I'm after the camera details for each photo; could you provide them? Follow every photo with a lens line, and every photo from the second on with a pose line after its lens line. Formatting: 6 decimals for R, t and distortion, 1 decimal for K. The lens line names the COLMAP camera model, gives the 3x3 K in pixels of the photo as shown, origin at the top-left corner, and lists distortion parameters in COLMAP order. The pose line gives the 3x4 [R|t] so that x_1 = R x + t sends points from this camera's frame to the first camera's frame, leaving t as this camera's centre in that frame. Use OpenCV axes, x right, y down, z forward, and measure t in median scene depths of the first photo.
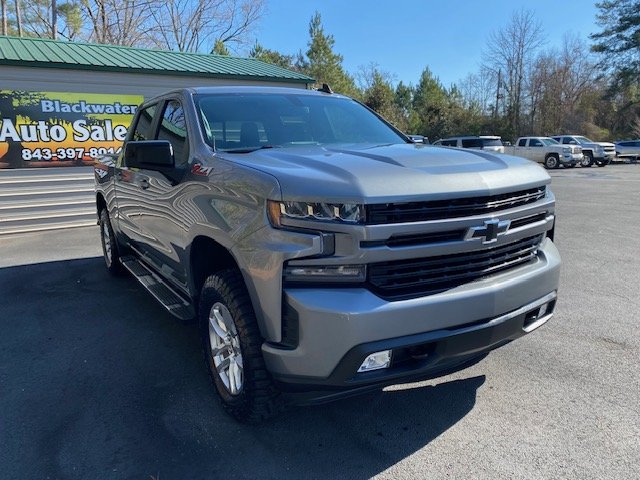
lens RADIAL K [[489.4, 0, 322.8], [0, 489.4, 243.4], [0, 0, 1]] dist [0.021829, -0.018776]
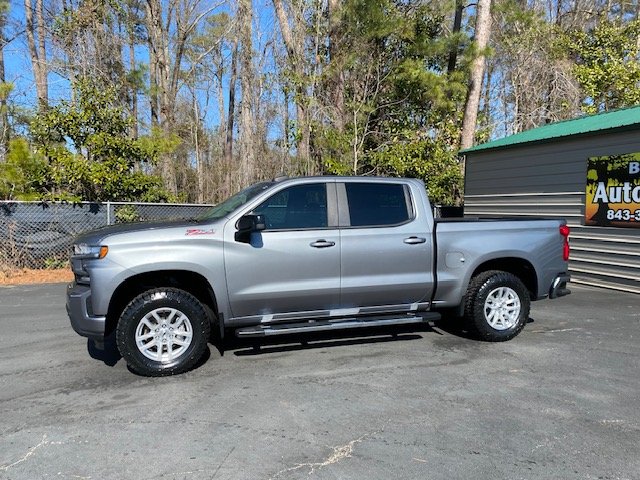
lens RADIAL K [[489.4, 0, 315.3], [0, 489.4, 238.3], [0, 0, 1]] dist [0.021829, -0.018776]
pose [[-0.237064, 0.089919, -0.967324, 0.551884], [-0.183240, 0.973697, 0.135418, -0.154238], [0.954057, 0.209355, -0.214352, 0.619632]]
